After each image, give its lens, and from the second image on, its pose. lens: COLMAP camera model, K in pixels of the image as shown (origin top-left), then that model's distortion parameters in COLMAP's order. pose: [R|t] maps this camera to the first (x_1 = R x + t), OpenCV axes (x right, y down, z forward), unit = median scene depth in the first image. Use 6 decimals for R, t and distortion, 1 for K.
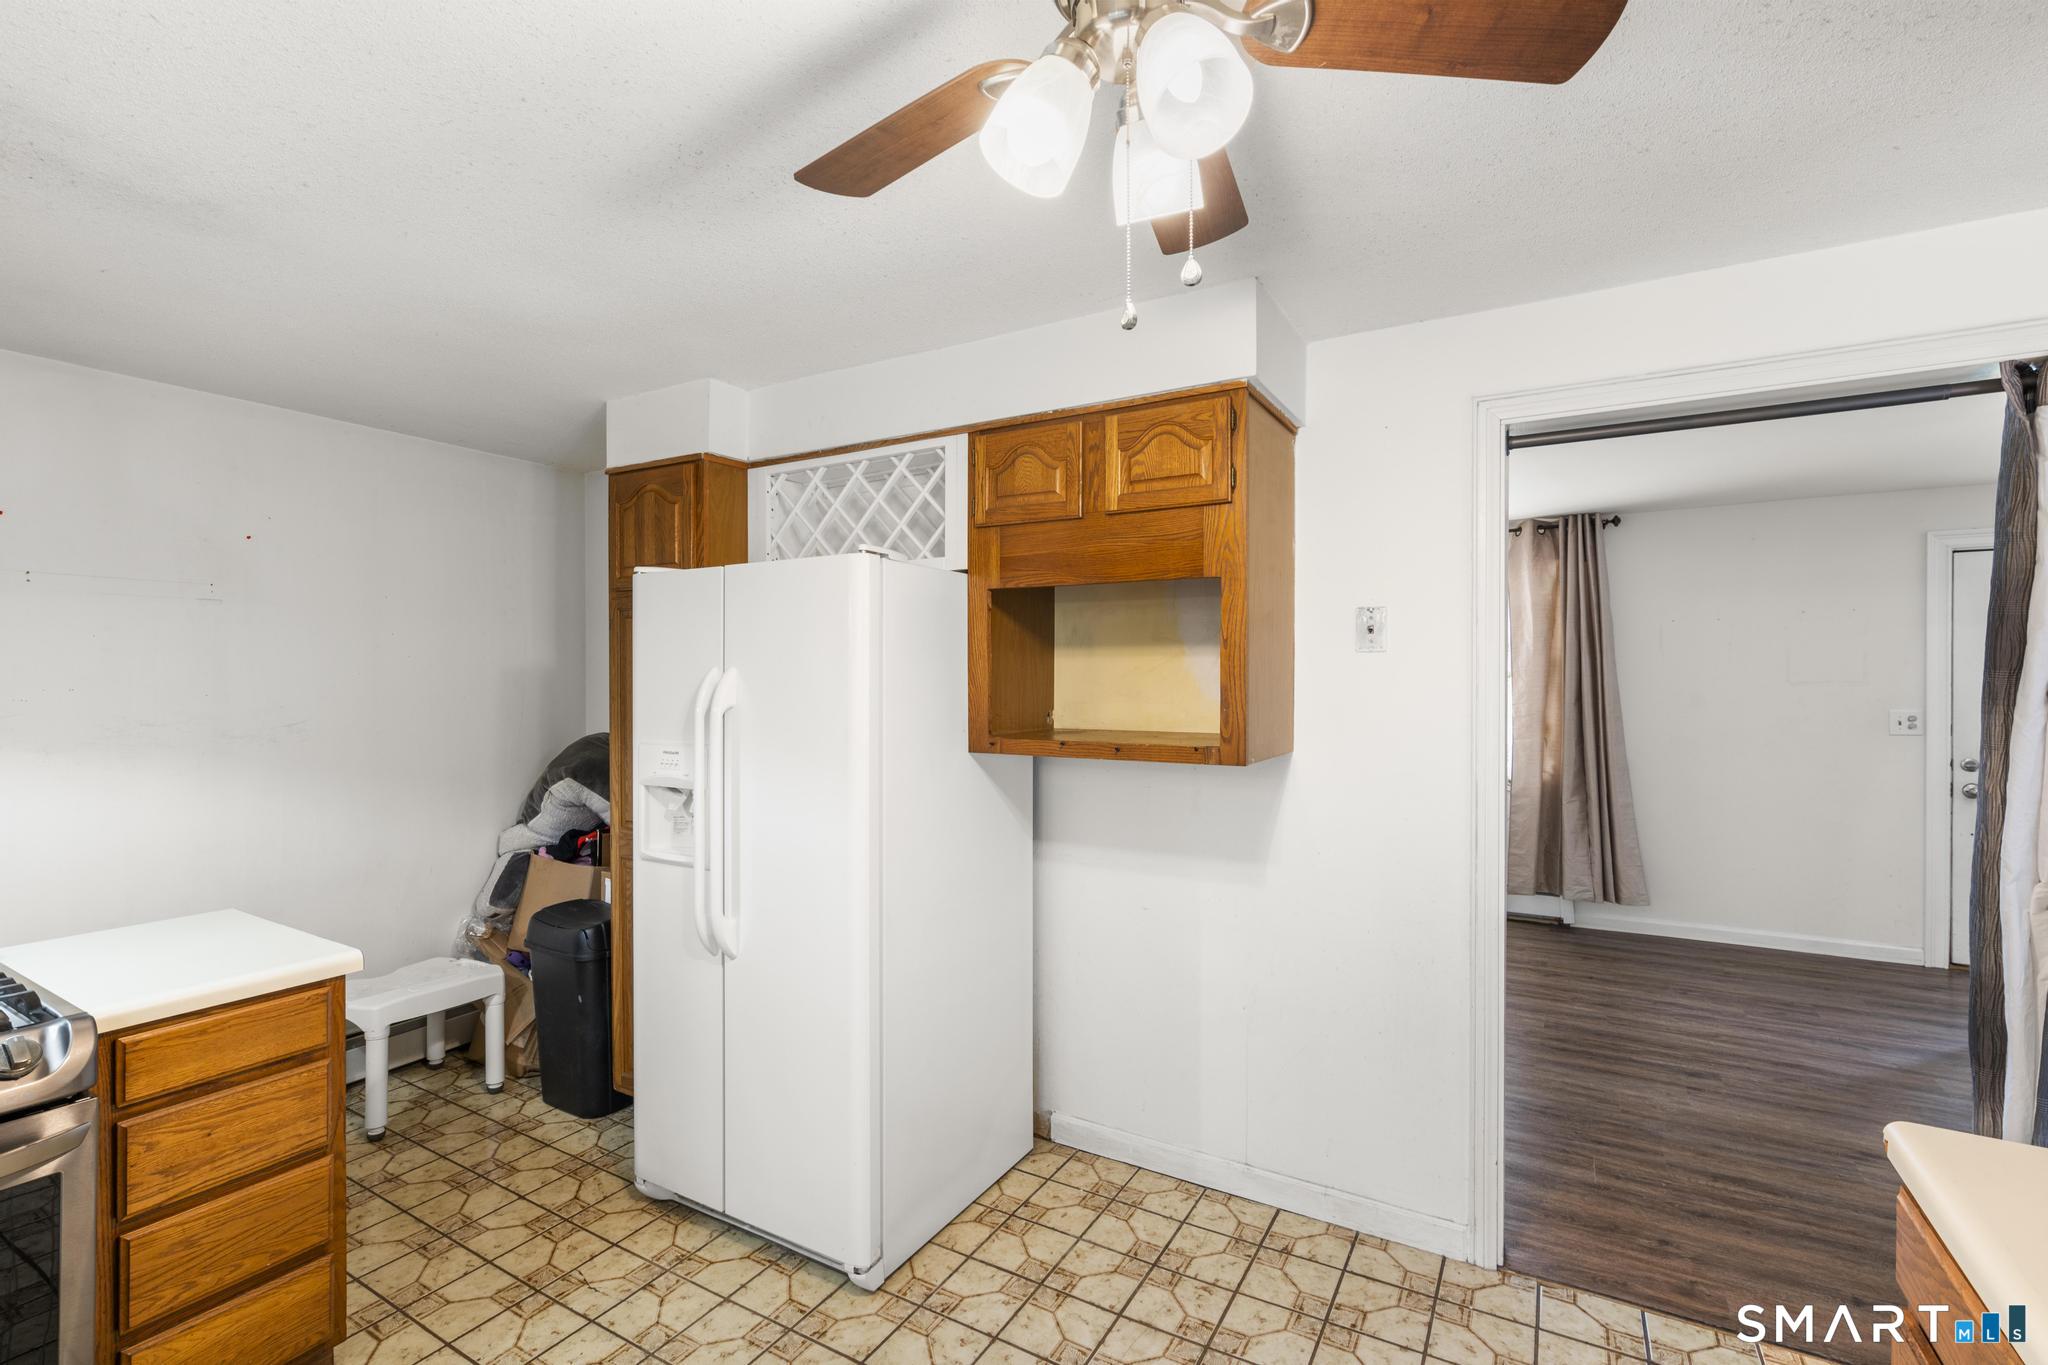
lens RADIAL K [[918.5, 0, 1022.8], [0, 918.5, 688.7], [0, 0, 1]] dist [-0.006216, 0.002755]
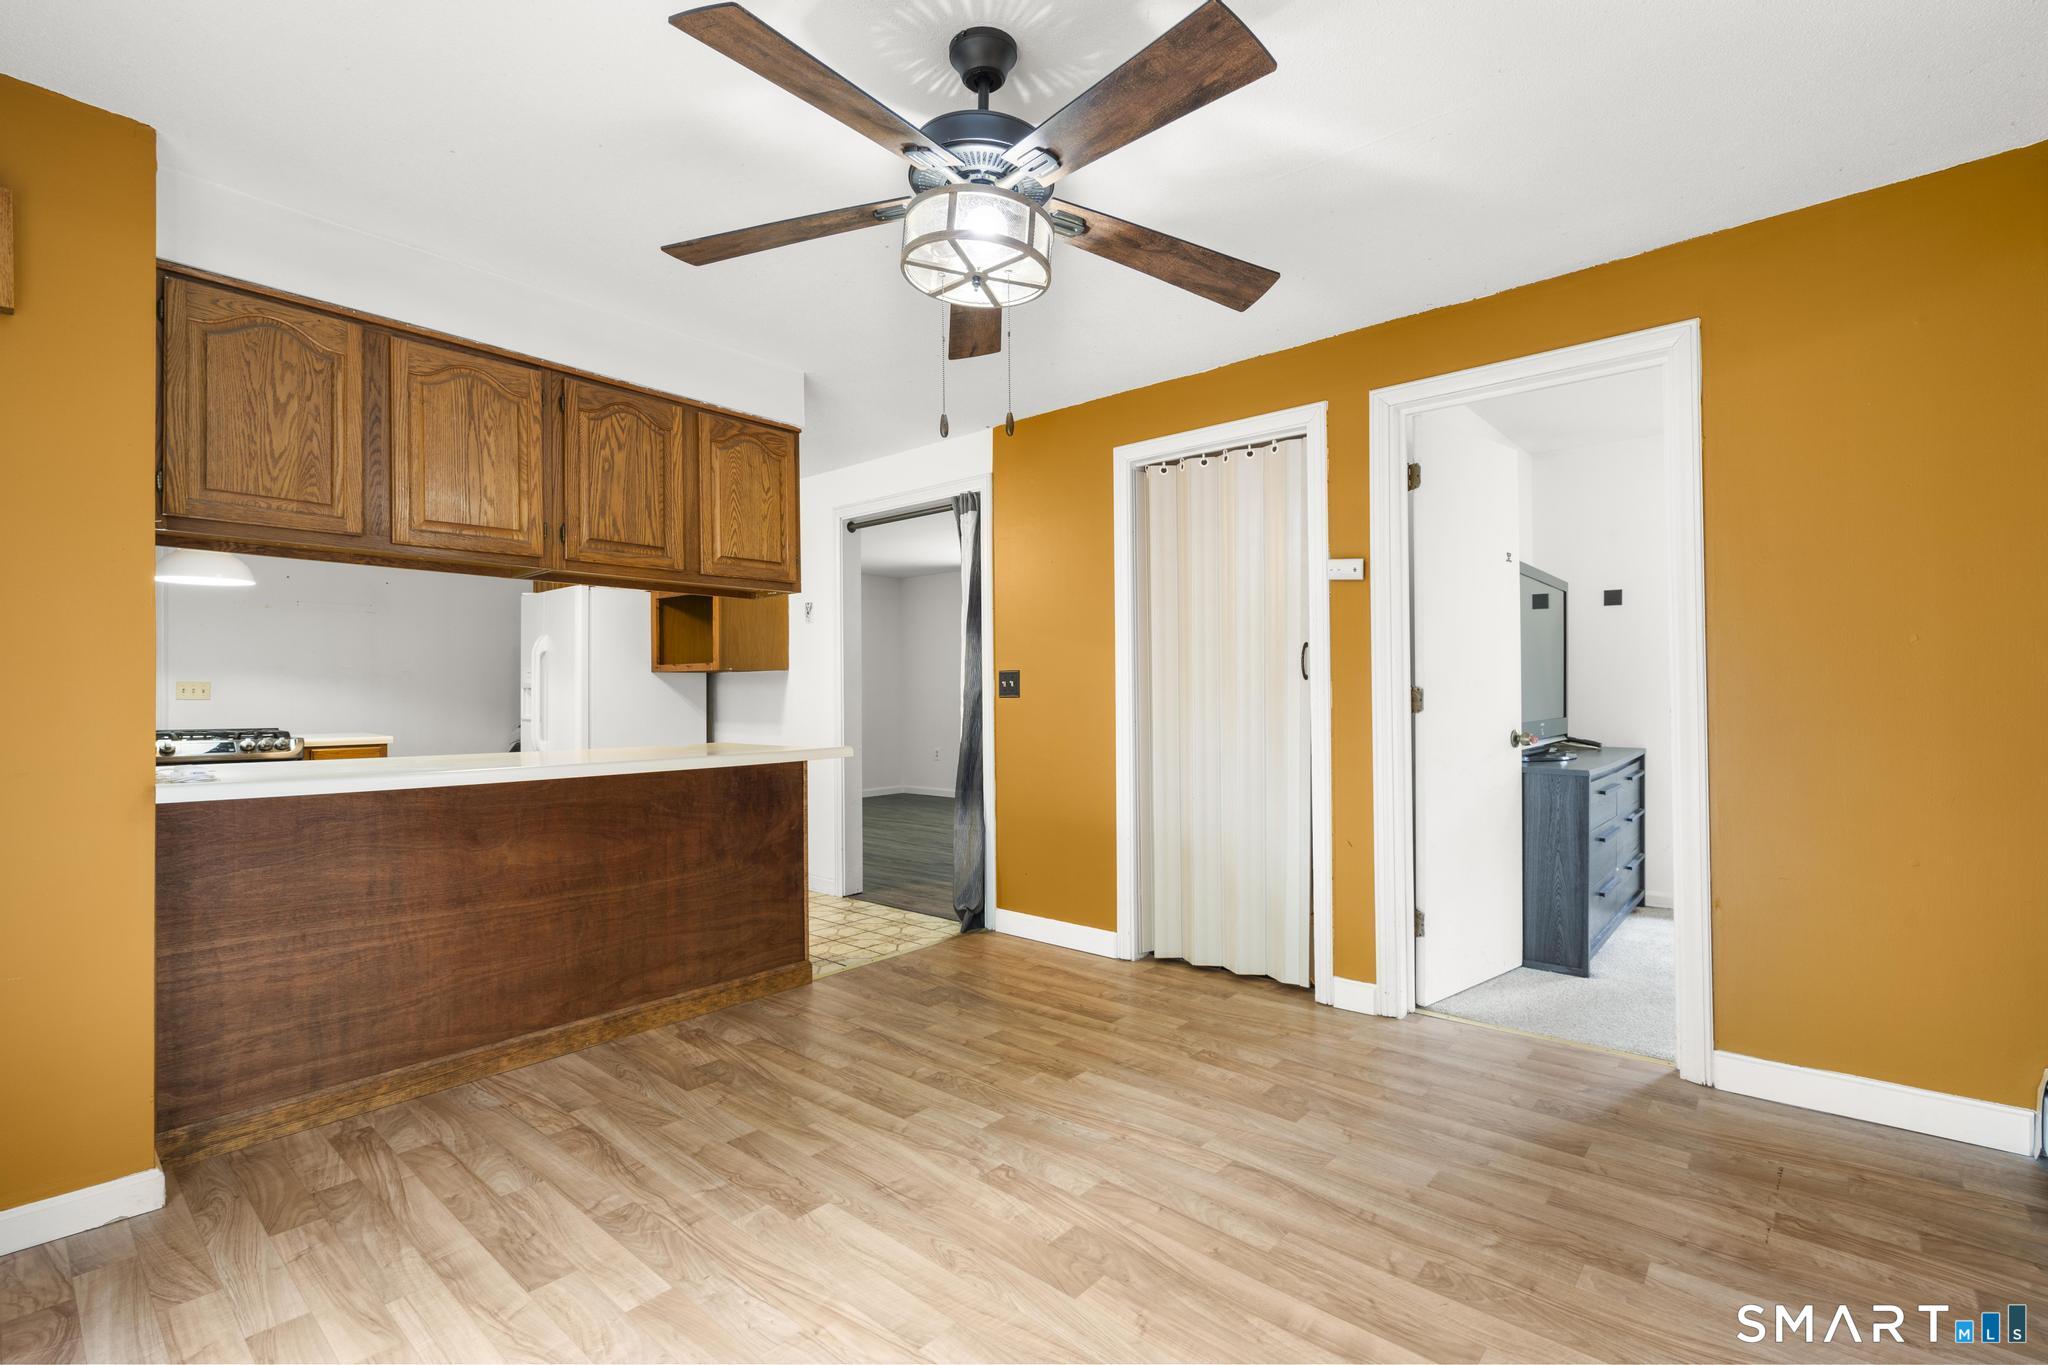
lens RADIAL K [[918.5, 0, 1024.3], [0, 918.5, 685.9], [0, 0, 1]] dist [-0.006216, 0.002755]
pose [[0.984120, -0.007431, -0.177349, 1.237725], [0.004554, 0.999851, -0.016624, 0.144585], [0.177446, 0.015552, 0.984008, -1.028934]]
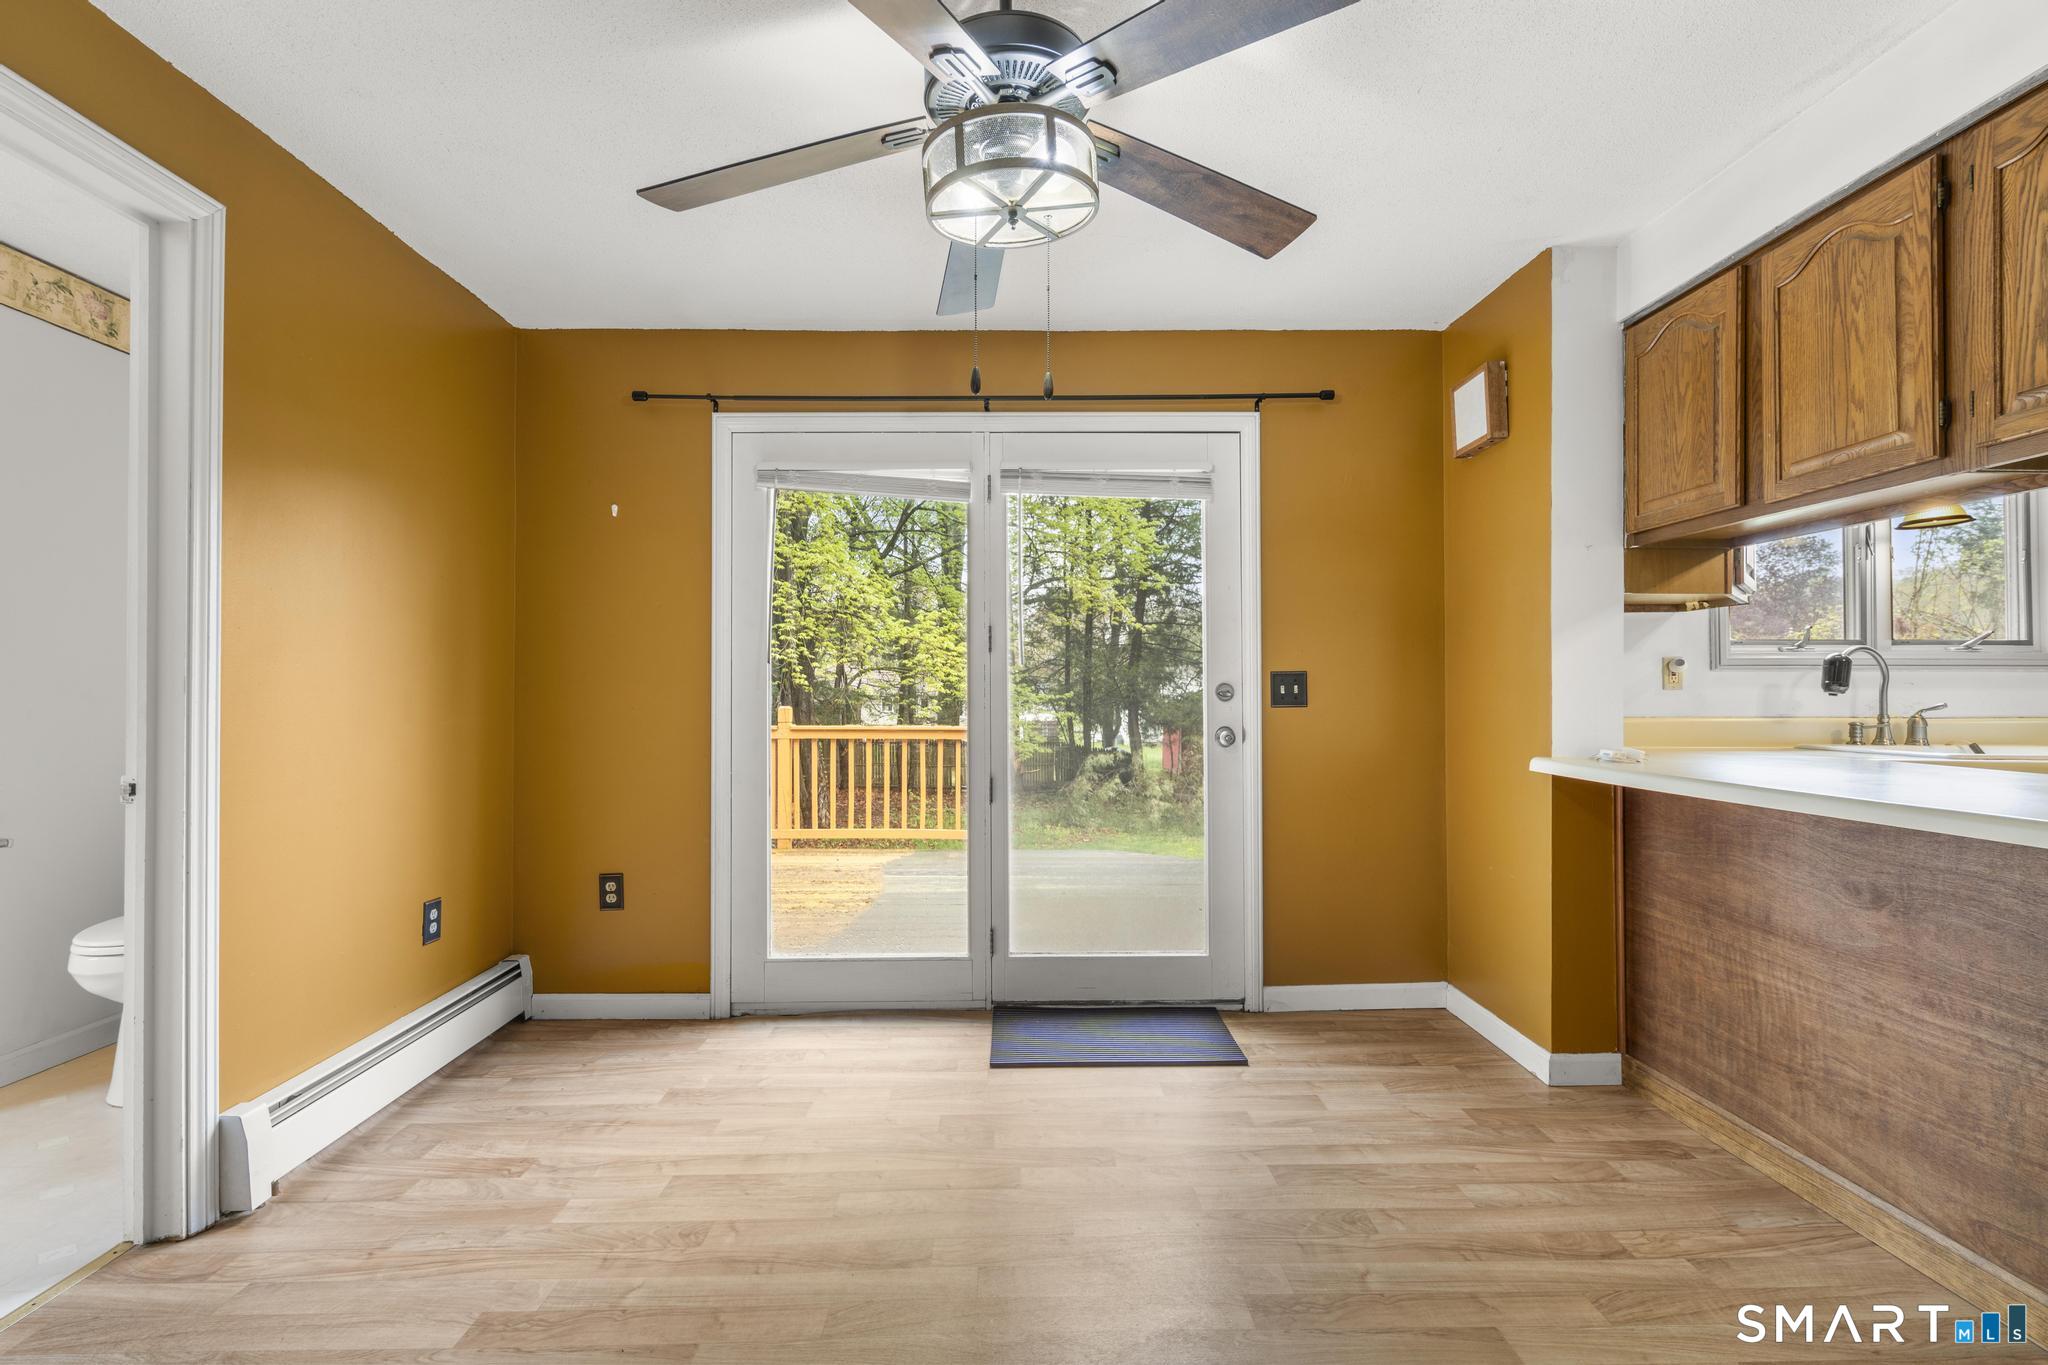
lens RADIAL K [[918.5, 0, 1026.2], [0, 918.5, 689.2], [0, 0, 1]] dist [-0.006216, 0.002755]
pose [[-0.848253, 0.000052, -0.529592, 1.397546], [0.000292, 1.000000, -0.000370, 0.137471], [0.529592, -0.000469, -0.848252, 0.196656]]
